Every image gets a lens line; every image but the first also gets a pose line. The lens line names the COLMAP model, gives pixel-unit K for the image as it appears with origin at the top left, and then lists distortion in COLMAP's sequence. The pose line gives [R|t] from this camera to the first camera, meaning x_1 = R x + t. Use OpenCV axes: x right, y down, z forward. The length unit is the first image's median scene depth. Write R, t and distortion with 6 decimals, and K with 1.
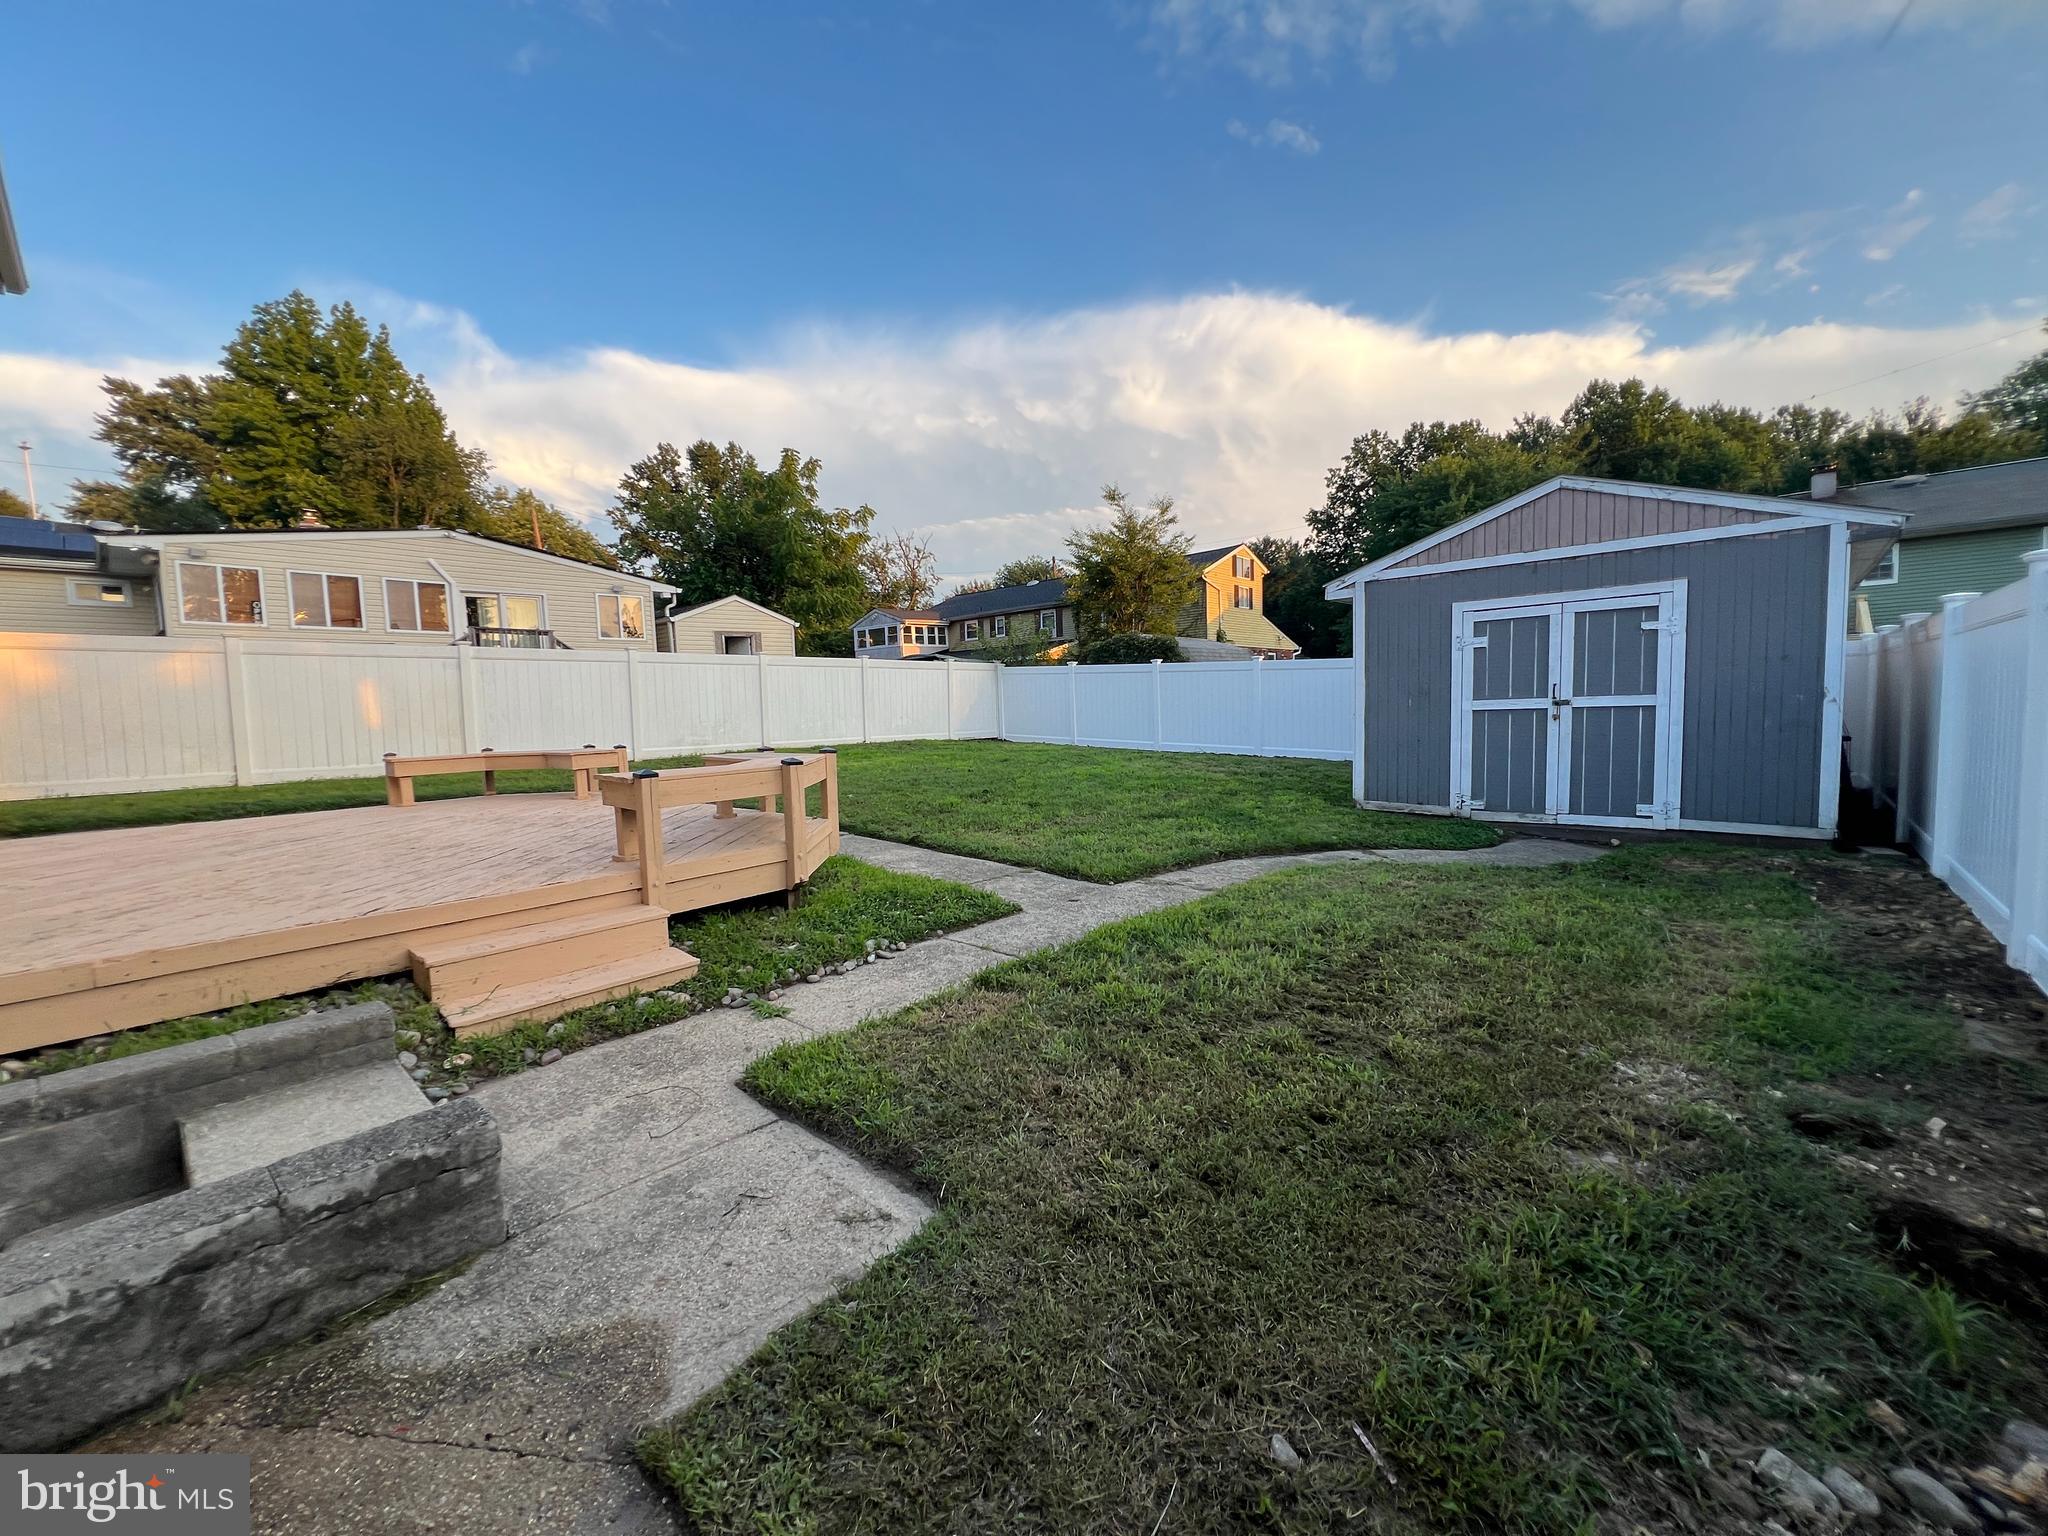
lens RADIAL K [[823.1, 0, 1020.4], [0, 823.1, 764.9], [0, 0, 1]] dist [0.001411, 0.000076]
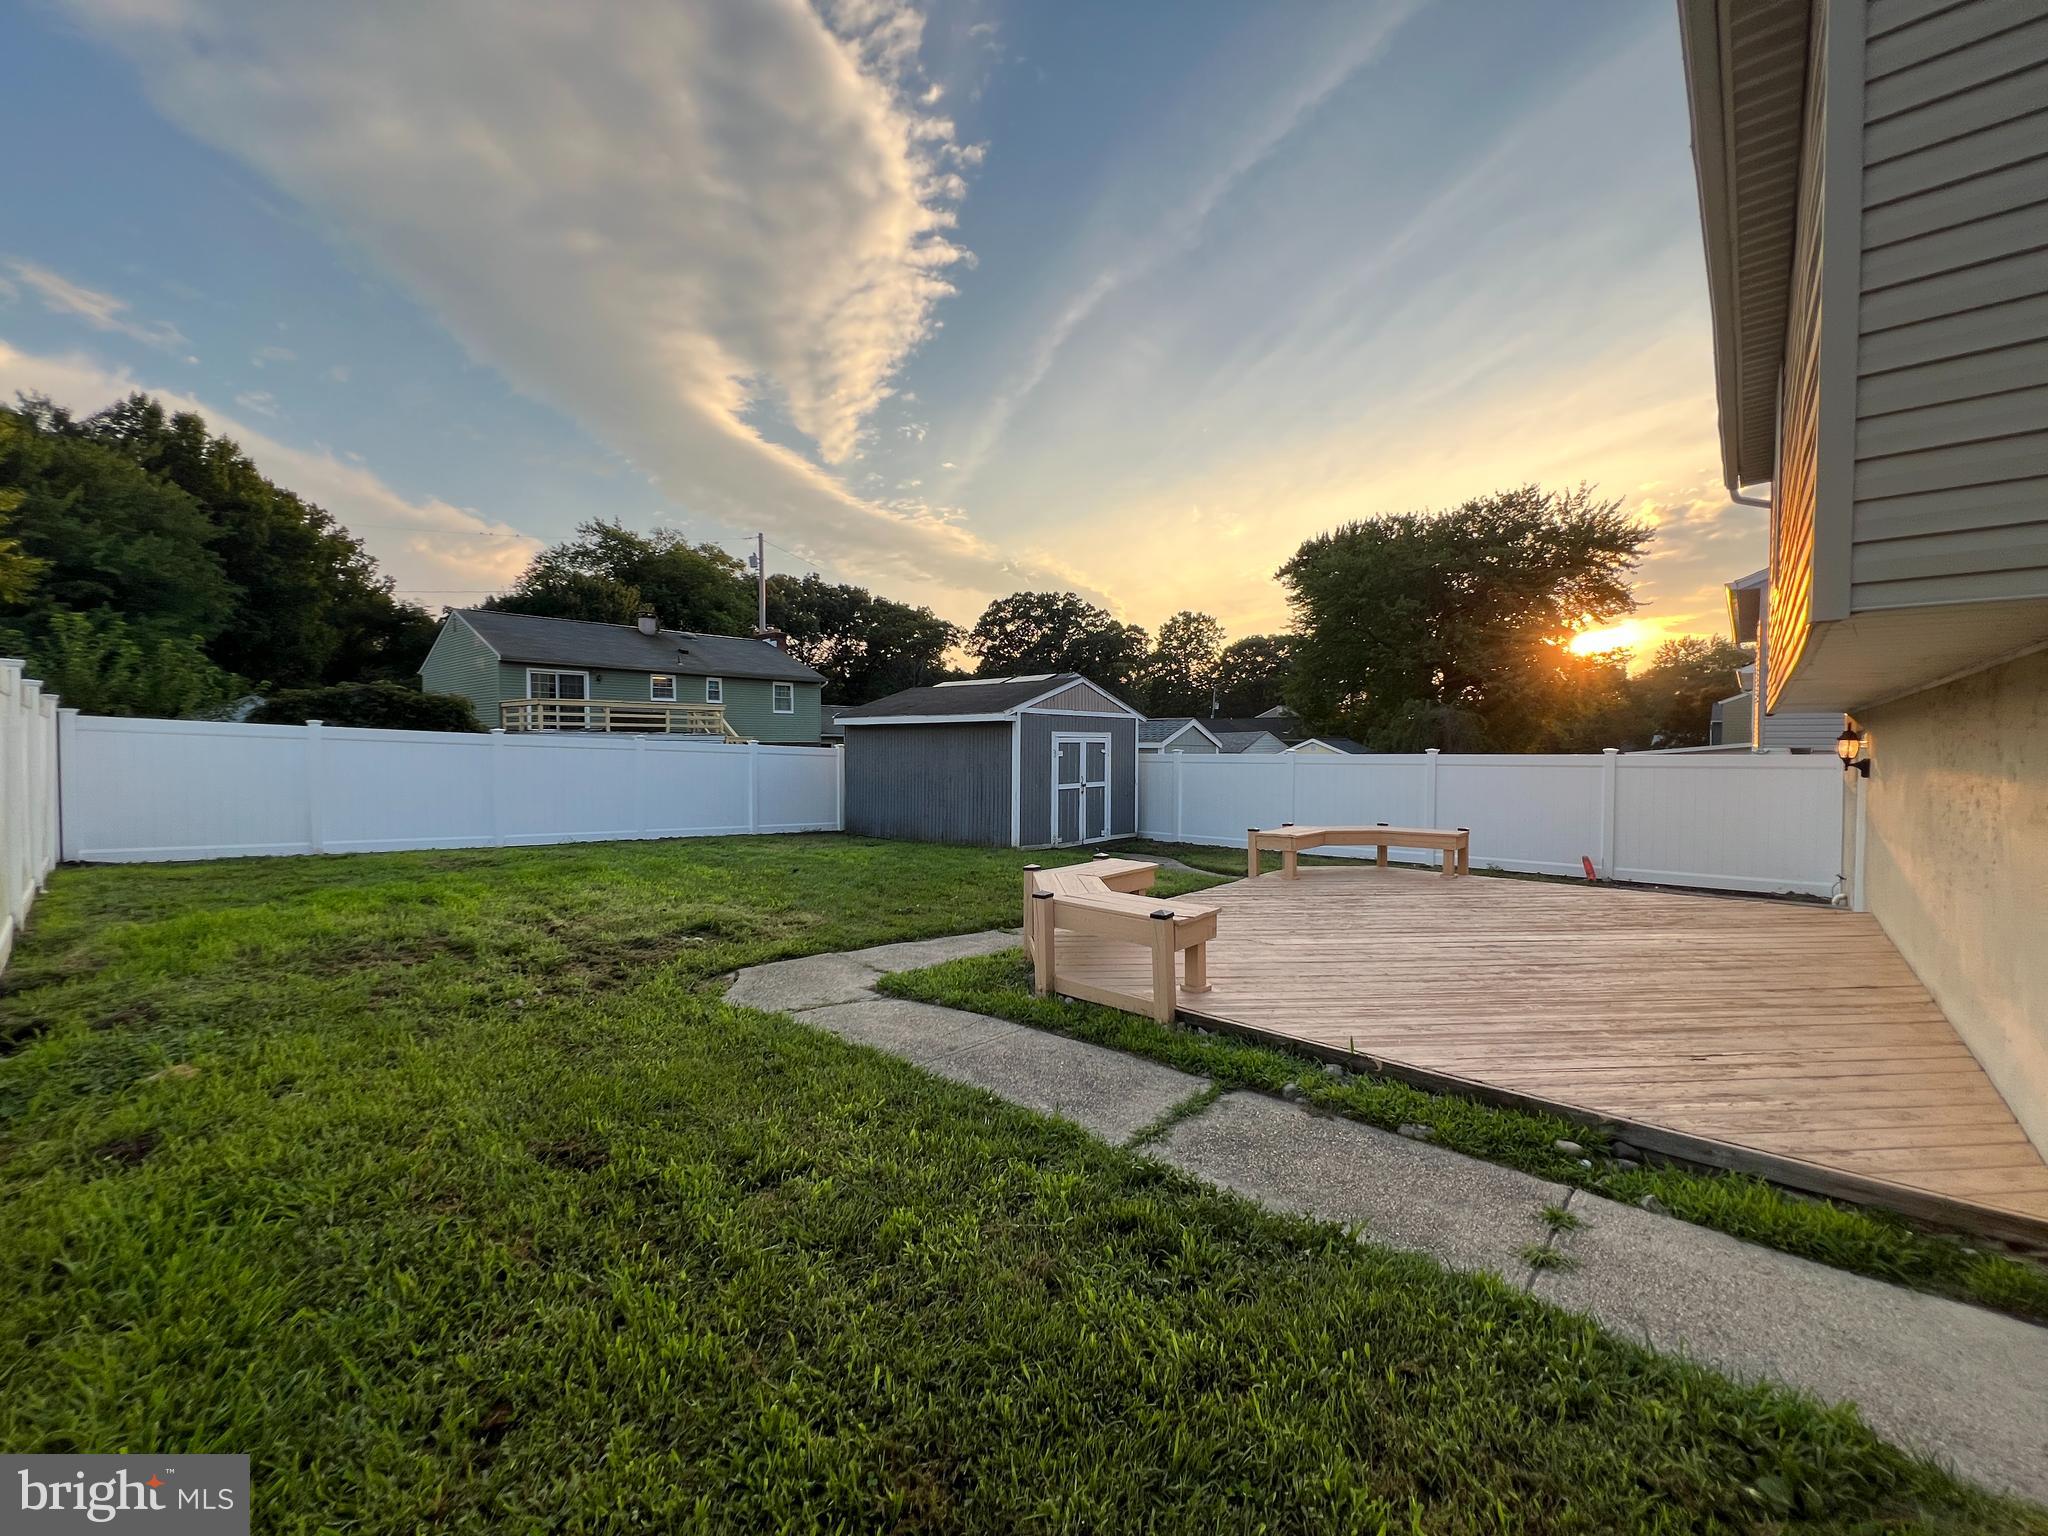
lens RADIAL K [[823.1, 0, 1020.4], [0, 823.1, 764.9], [0, 0, 1]] dist [0.001411, 0.000076]
pose [[-0.012676, 0.012201, 0.999845, -0.165879], [0.070166, 0.997471, -0.011282, -0.013640], [-0.997455, 0.070012, -0.013500, 0.140218]]
